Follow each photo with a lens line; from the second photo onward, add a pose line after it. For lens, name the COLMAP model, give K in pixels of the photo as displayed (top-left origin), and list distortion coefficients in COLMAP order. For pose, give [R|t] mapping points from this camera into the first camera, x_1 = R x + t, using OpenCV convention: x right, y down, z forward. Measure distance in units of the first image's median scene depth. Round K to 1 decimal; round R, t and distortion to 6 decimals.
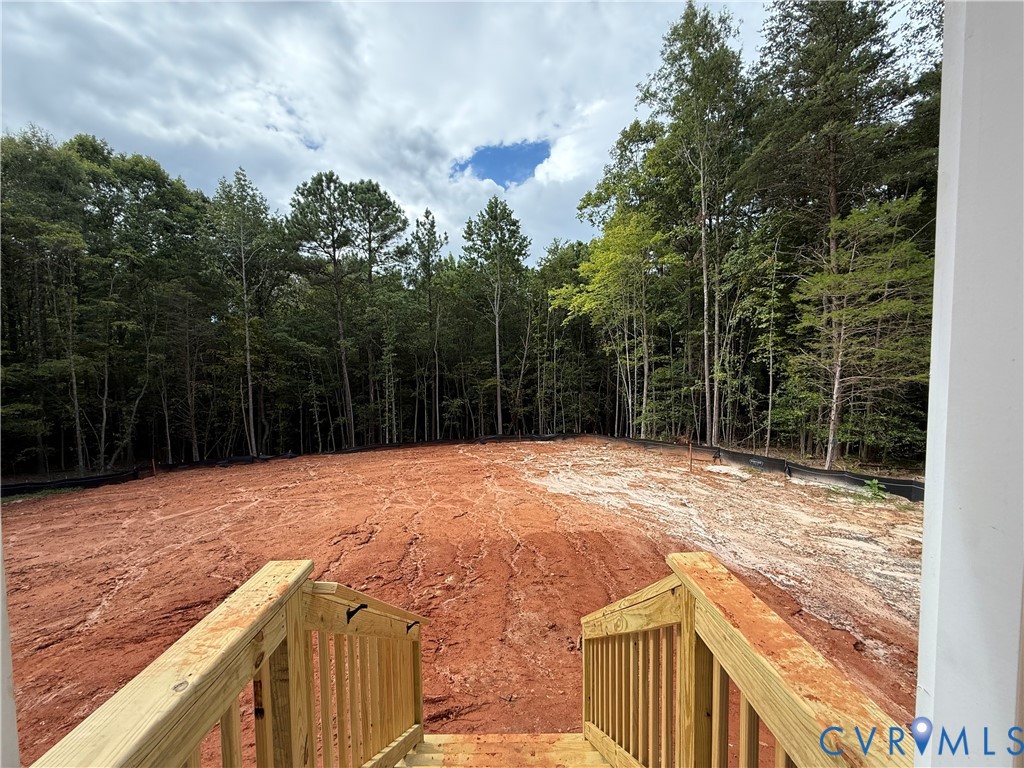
lens RADIAL K [[407.6, 0, 509.3], [0, 407.6, 385.9], [0, 0, 1]] dist [0.000332, 0.000259]
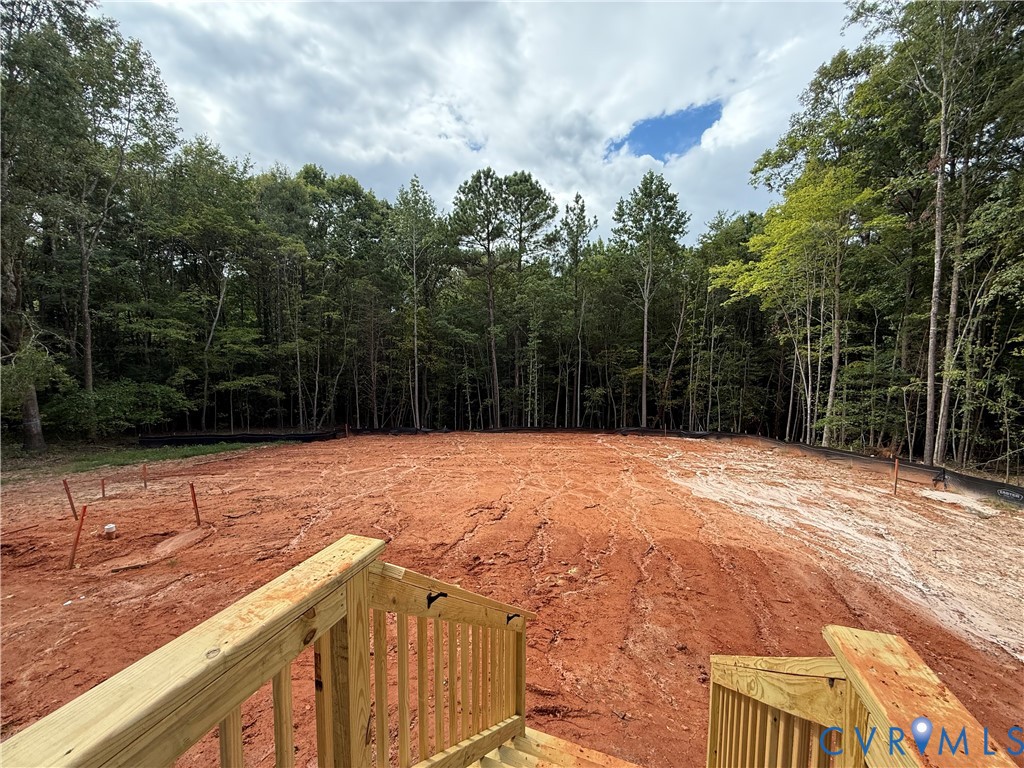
lens RADIAL K [[407.6, 0, 509.8], [0, 407.6, 386.4], [0, 0, 1]] dist [0.000332, 0.000259]
pose [[0.938618, 0.048016, -0.341600, 0.006549], [-0.037282, 0.998585, 0.037924, 0.000809], [0.342937, -0.022861, 0.939080, 0.011850]]
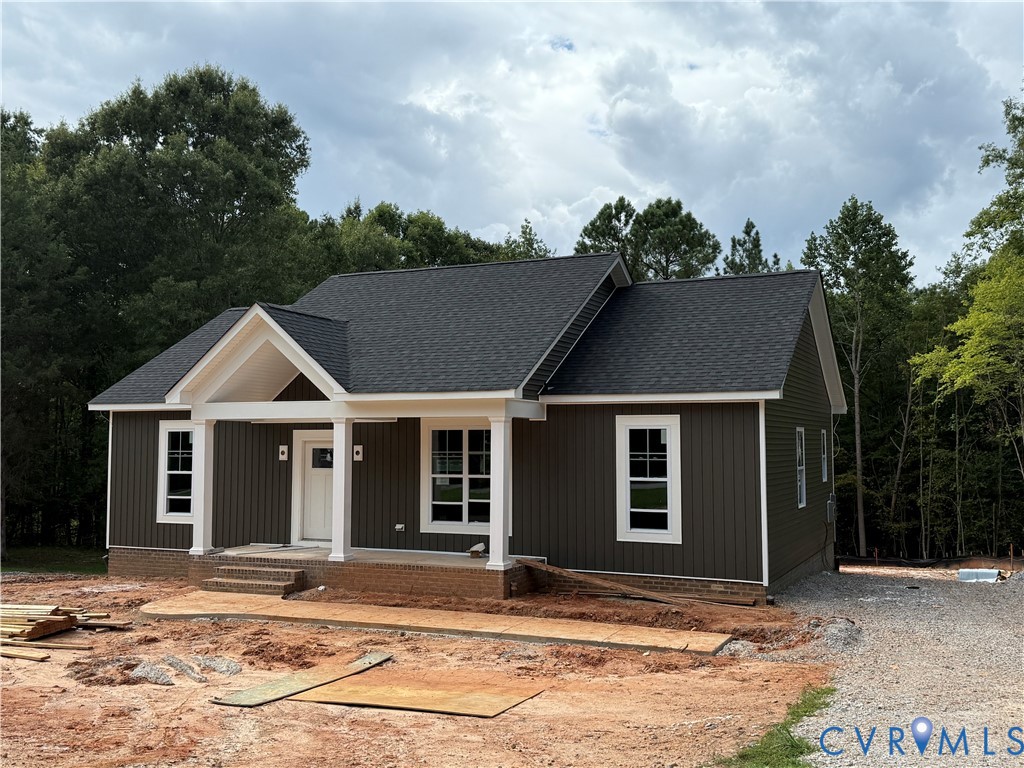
lens RADIAL K [[1044.5, 0, 509.8], [0, 1044.5, 392.3], [0, 0, 1]] dist [0.143828, 0.000000]
pose [[0.907884, -0.006860, -0.419165, 0.260990], [-0.032206, 0.995770, -0.086053, 0.021842], [0.417982, 0.091625, 0.903823, -1.101038]]
